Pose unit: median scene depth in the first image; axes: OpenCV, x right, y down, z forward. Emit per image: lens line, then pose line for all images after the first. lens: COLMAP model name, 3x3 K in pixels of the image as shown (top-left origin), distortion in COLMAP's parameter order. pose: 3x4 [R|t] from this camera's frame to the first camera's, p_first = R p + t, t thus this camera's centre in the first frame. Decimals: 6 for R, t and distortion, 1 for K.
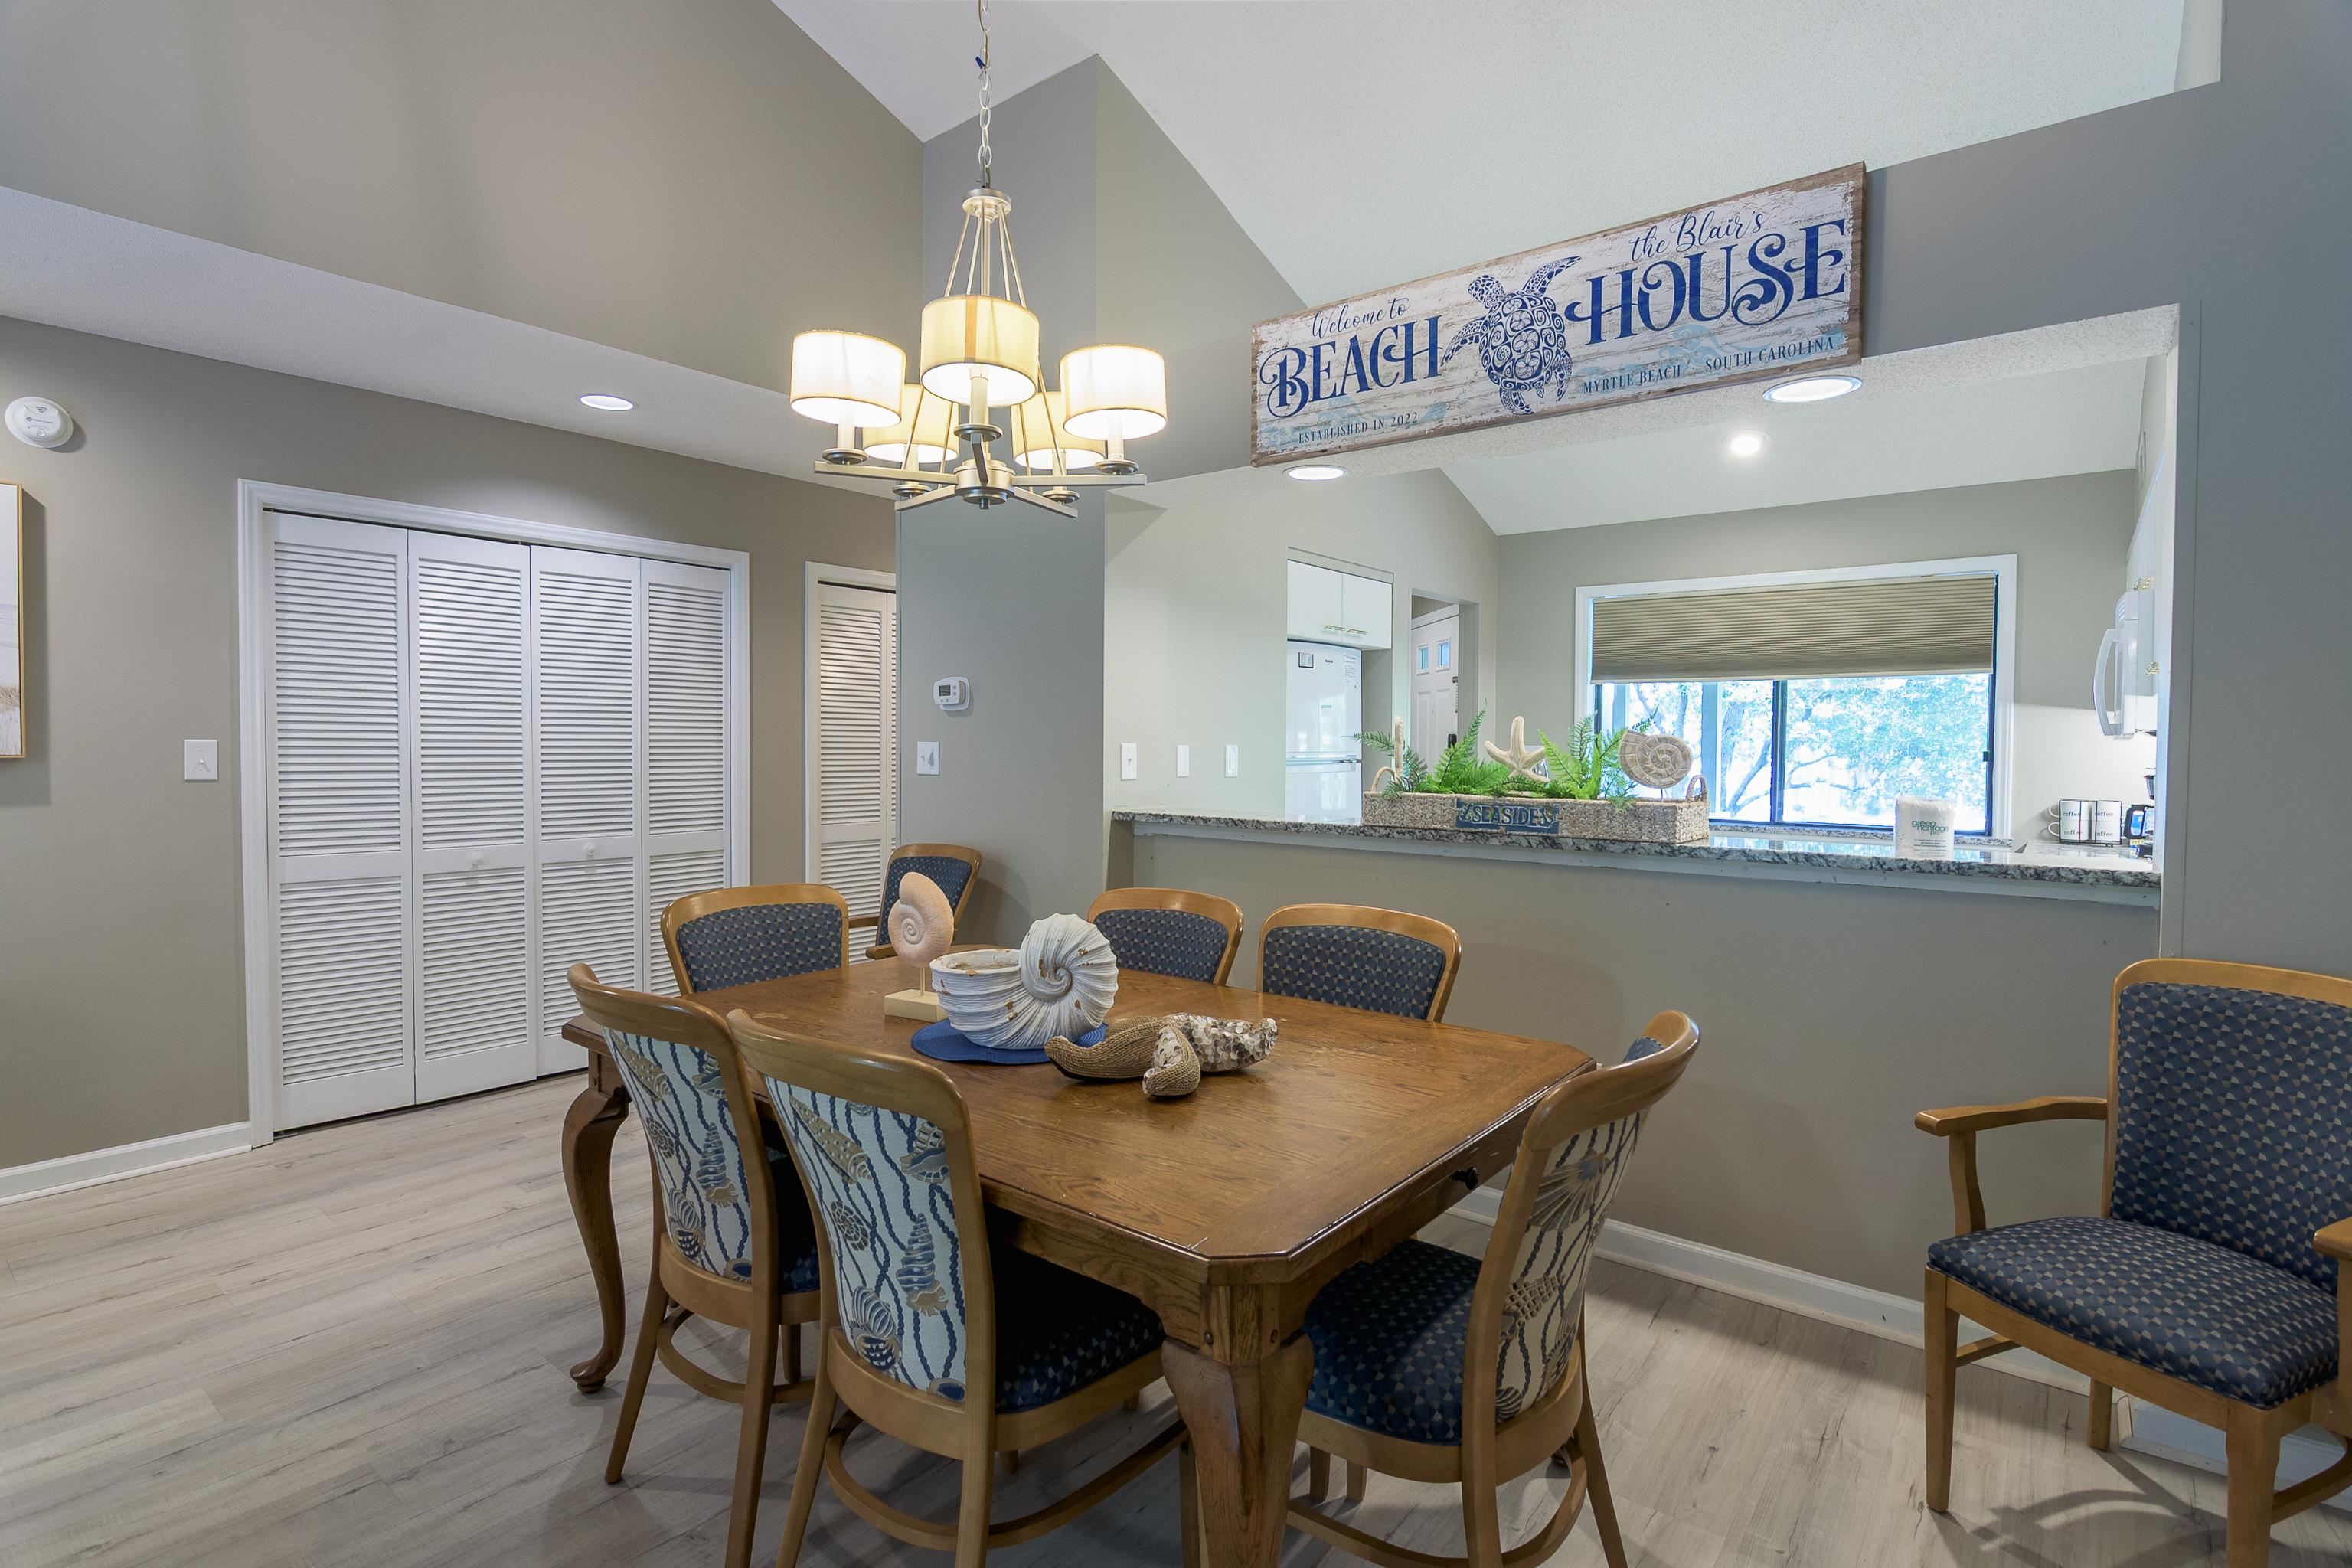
lens RADIAL K [[1135.2, 0, 1168.8], [0, 1135.2, 773.5], [0, 0, 1]] dist [-0.000396, -0.008572]
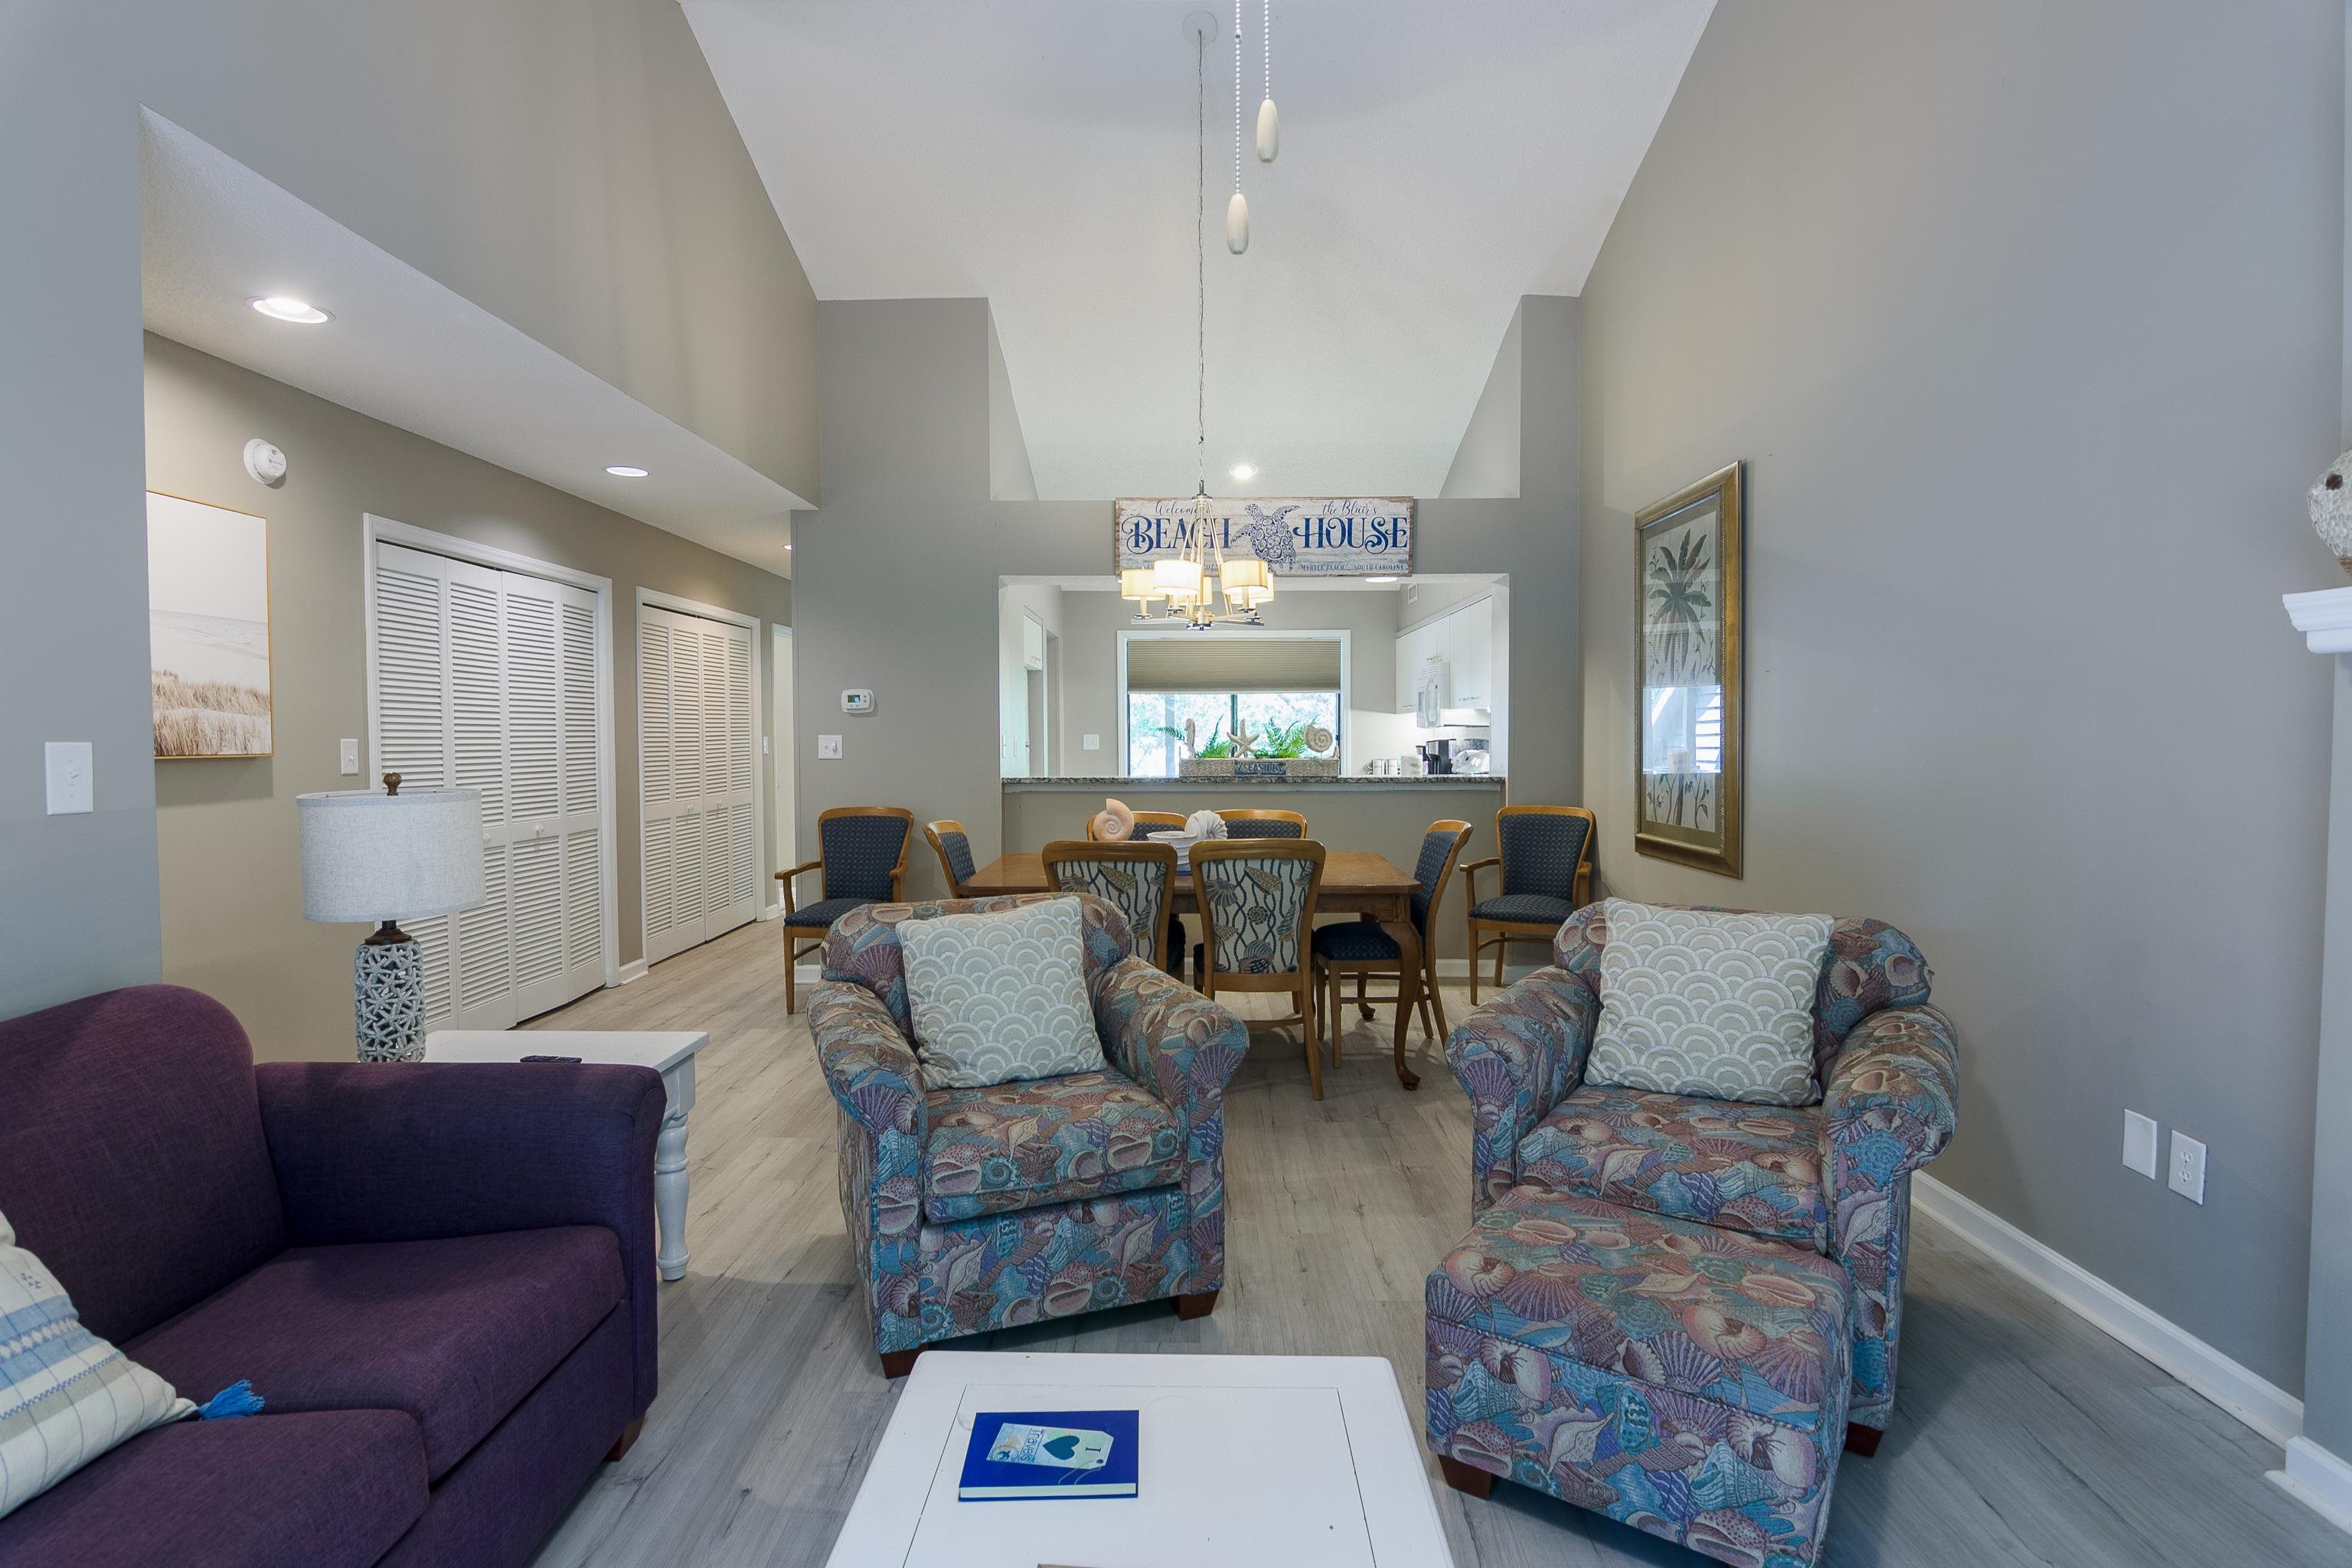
lens RADIAL K [[1135.2, 0, 1168.8], [0, 1135.2, 773.5], [0, 0, 1]] dist [-0.000396, -0.008572]
pose [[0.791117, -0.029612, 0.610947, -1.071769], [0.025090, 0.999558, 0.015958, 0.010075], [-0.611149, 0.002704, 0.791511, -0.508878]]
